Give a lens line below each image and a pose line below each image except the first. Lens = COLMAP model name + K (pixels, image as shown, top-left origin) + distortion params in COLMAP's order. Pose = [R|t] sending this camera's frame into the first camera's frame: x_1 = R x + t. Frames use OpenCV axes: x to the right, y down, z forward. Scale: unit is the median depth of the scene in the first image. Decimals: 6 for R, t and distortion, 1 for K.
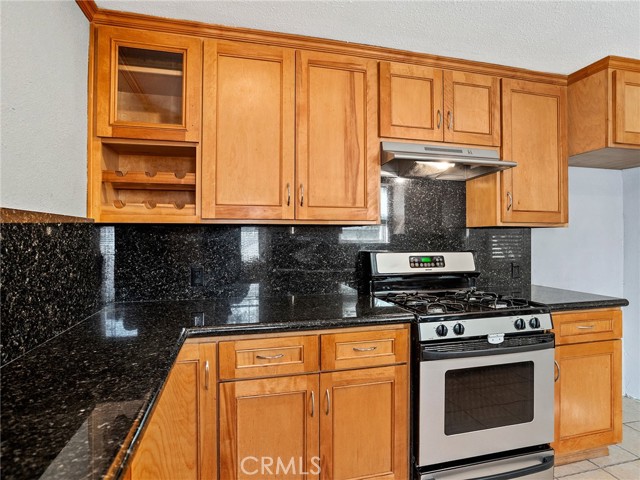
lens RADIAL K [[367.4, 0, 320.0], [0, 367.4, 240.0], [0, 0, 1]] dist [-0.004821, 0.000102]
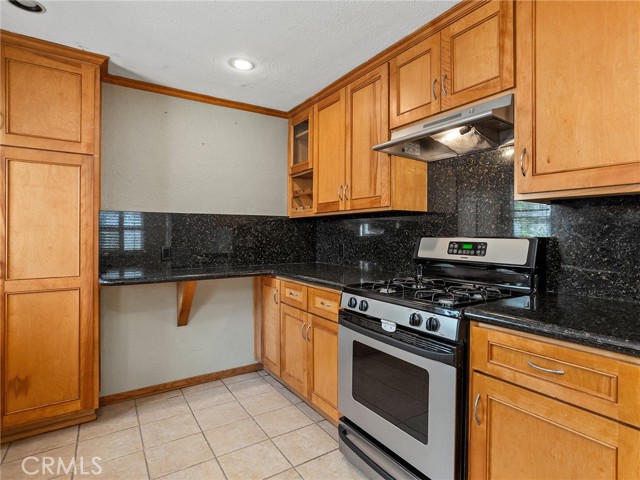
lens RADIAL K [[348.5, 0, 317.4], [0, 348.5, 233.6], [0, 0, 1]] dist [-0.005275, 0.001865]
pose [[0.317243, 0.001892, -0.948342, 1.077539], [-0.007592, 0.999971, -0.000545, 0.031049], [0.948314, 0.007372, 0.317248, 0.467617]]
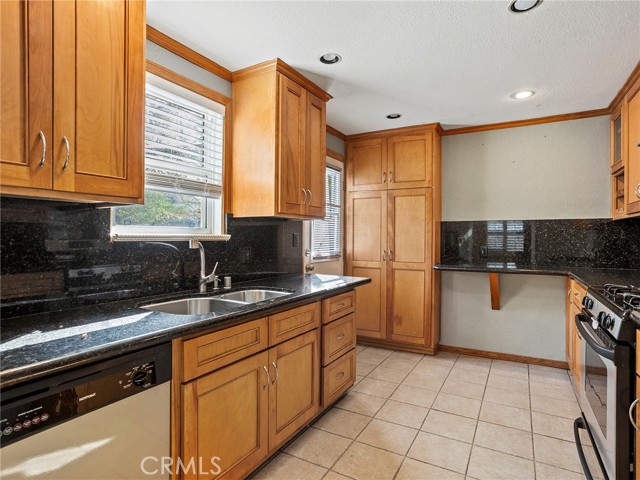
lens RADIAL K [[348.5, 0, 317.4], [0, 348.5, 233.6], [0, 0, 1]] dist [-0.005275, 0.001865]
pose [[-0.726893, -0.008097, -0.686703, 1.430118], [-0.006900, 0.999966, -0.004487, 0.033111], [0.686716, 0.001477, -0.726924, 1.028038]]
